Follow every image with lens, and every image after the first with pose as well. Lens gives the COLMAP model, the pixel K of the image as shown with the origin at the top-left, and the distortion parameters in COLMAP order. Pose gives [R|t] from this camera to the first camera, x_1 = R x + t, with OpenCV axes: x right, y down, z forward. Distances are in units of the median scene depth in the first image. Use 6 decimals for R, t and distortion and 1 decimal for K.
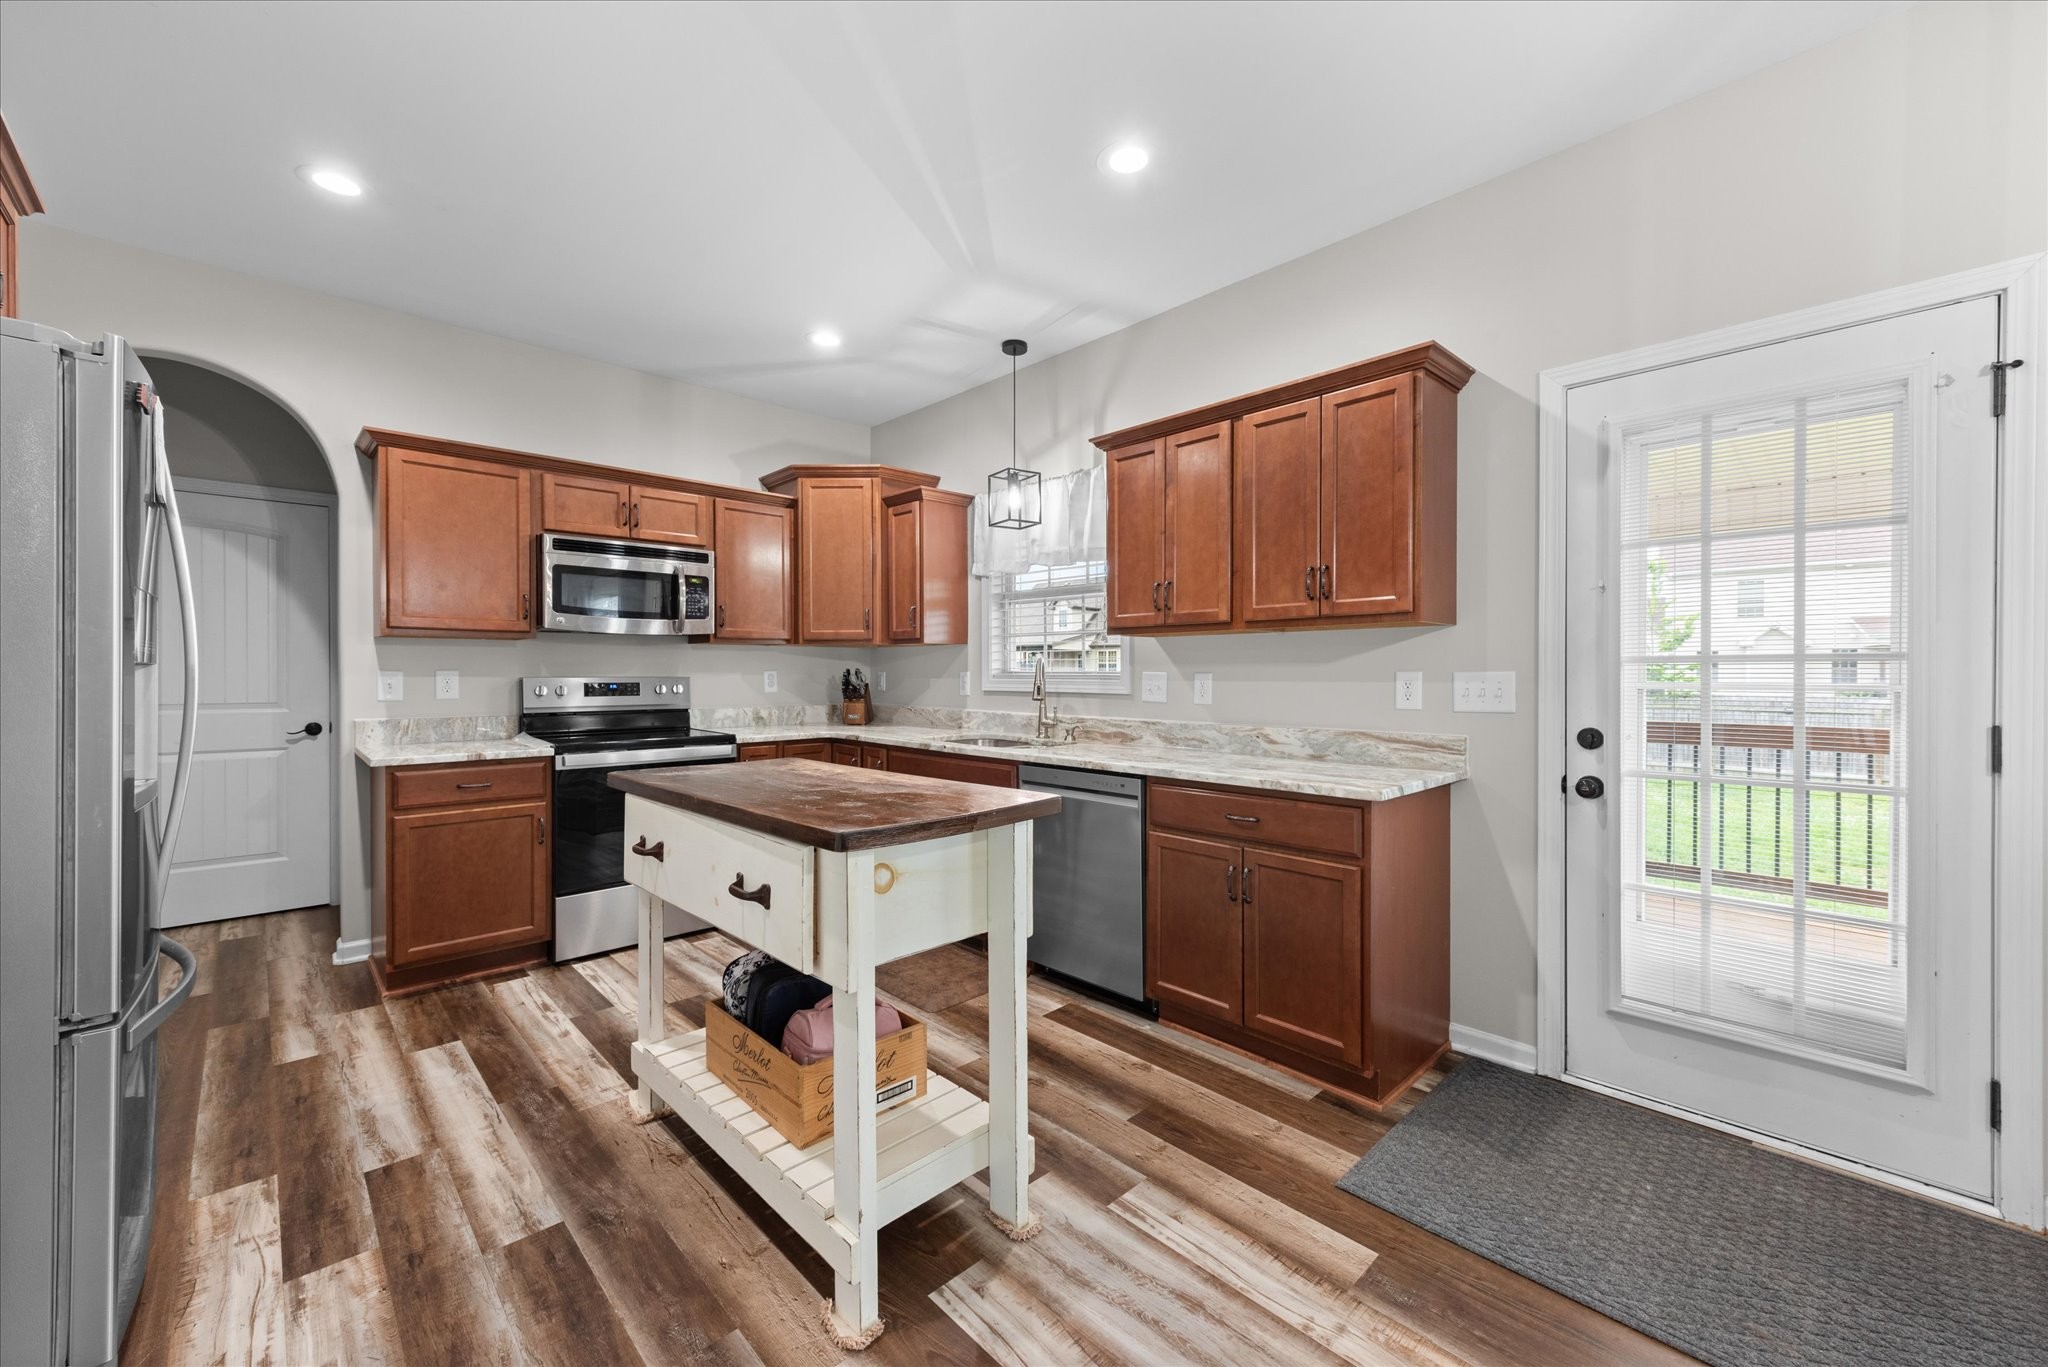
lens RADIAL K [[795.2, 0, 1025.2], [0, 795.2, 676.1], [0, 0, 1]] dist [0.009946, -0.001876]
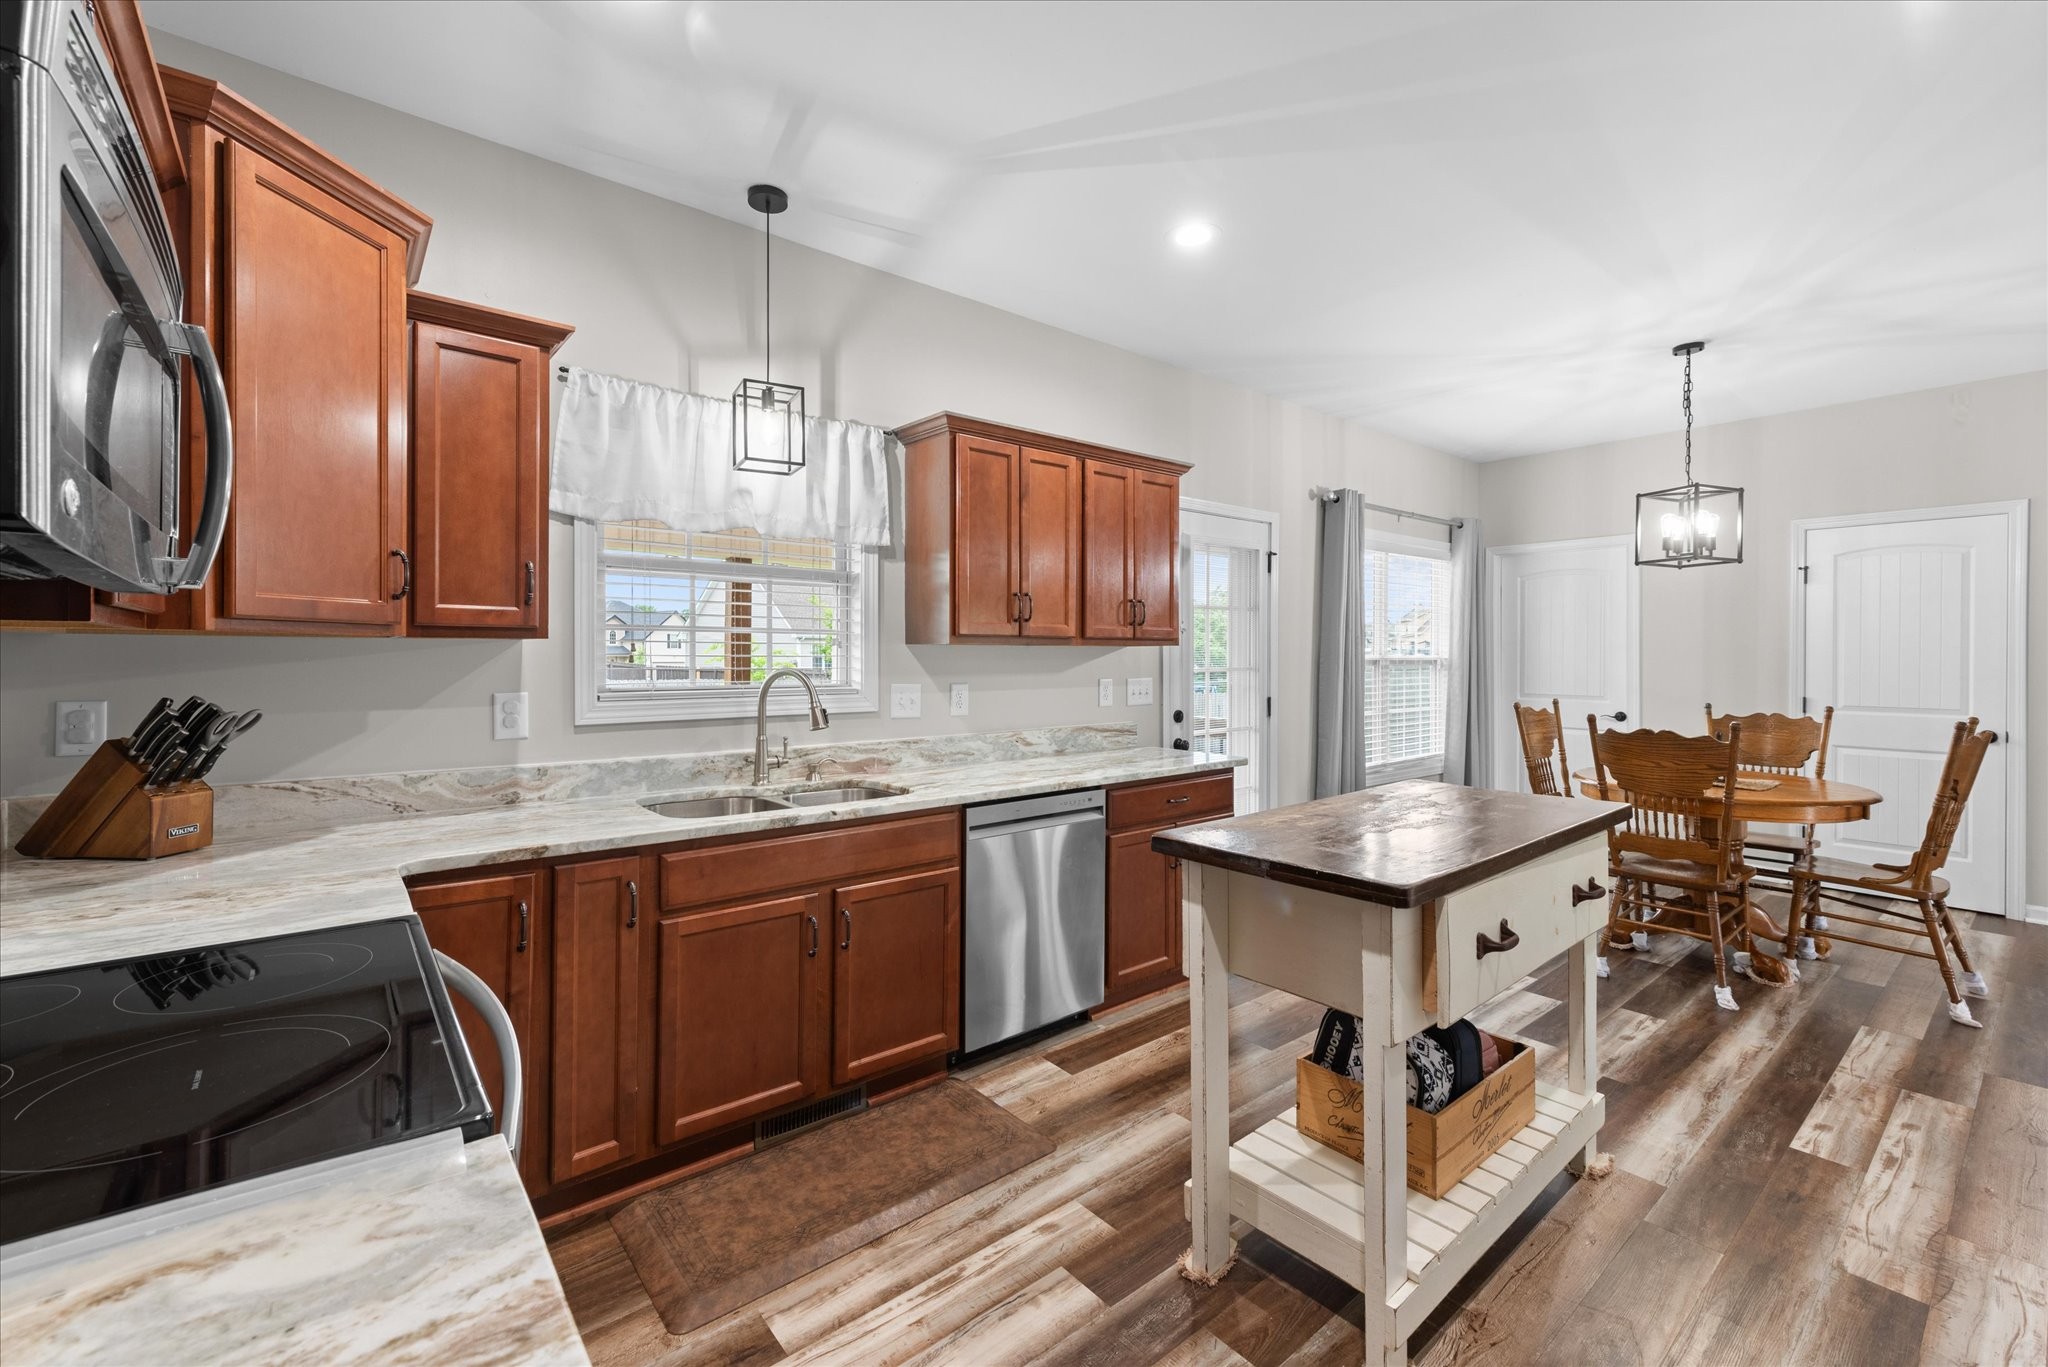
lens RADIAL K [[854.4, 0, 1022.3], [0, 854.4, 656.0], [0, 0, 1]] dist [0.008279, -0.000578]
pose [[0.080822, -0.000752, 0.996728, -0.874074], [0.004029, 0.999992, 0.000428, -0.040839], [-0.996720, 0.003982, 0.080824, 0.907547]]
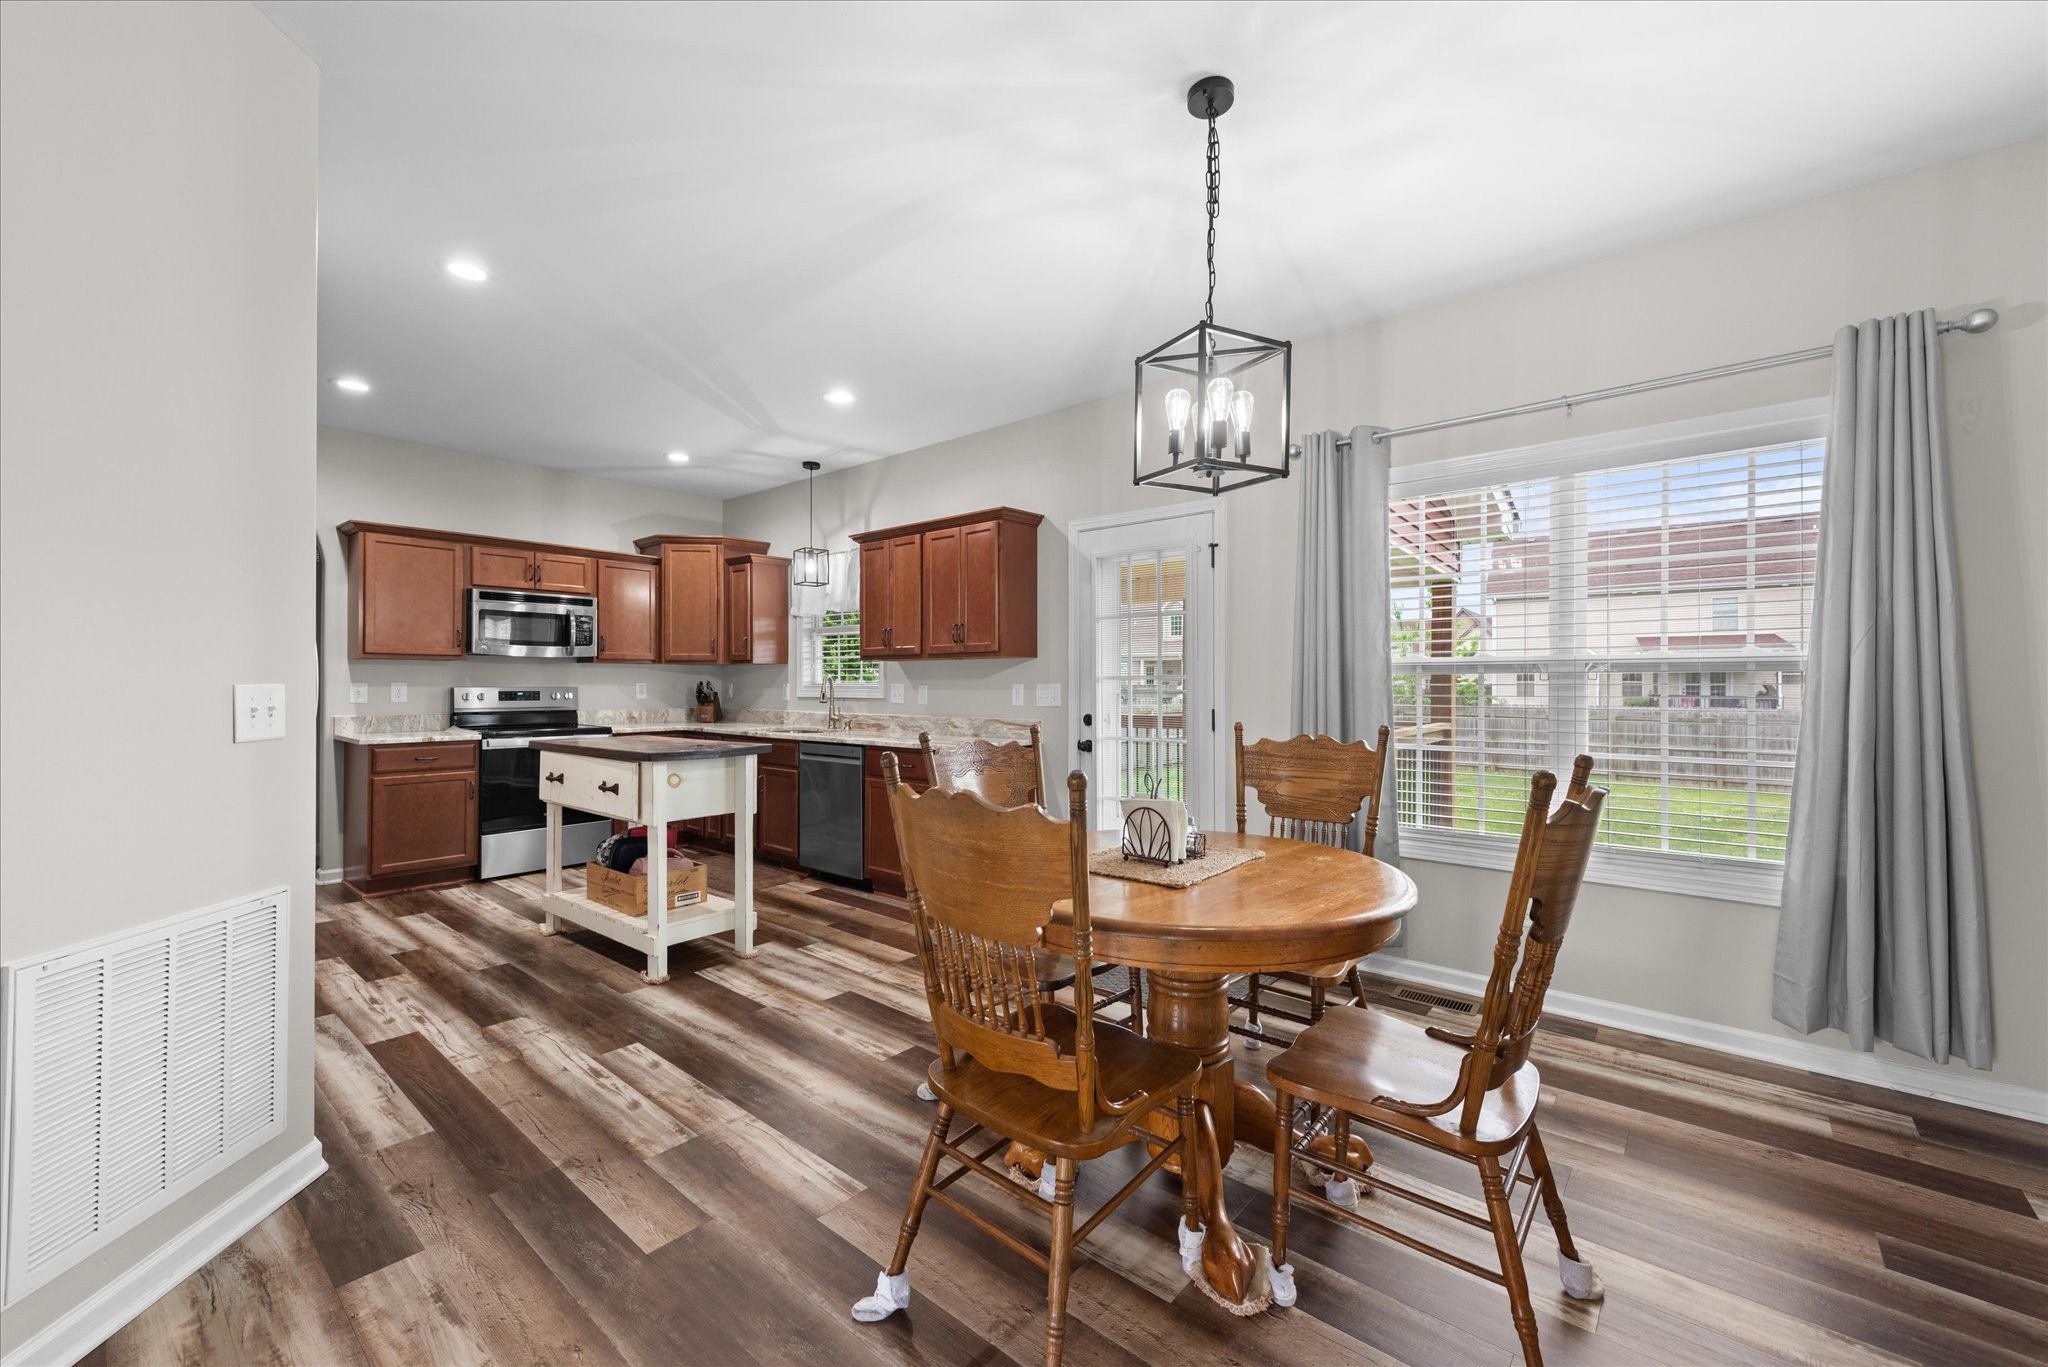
lens RADIAL K [[795.2, 0, 1023.7], [0, 795.2, 678.0], [0, 0, 1]] dist [0.009946, -0.001876]
pose [[0.993745, 0.002167, 0.111656, 0.266644], [-0.000751, 0.999919, -0.012718, 0.003279], [-0.111675, 0.012555, 0.993665, -0.639532]]
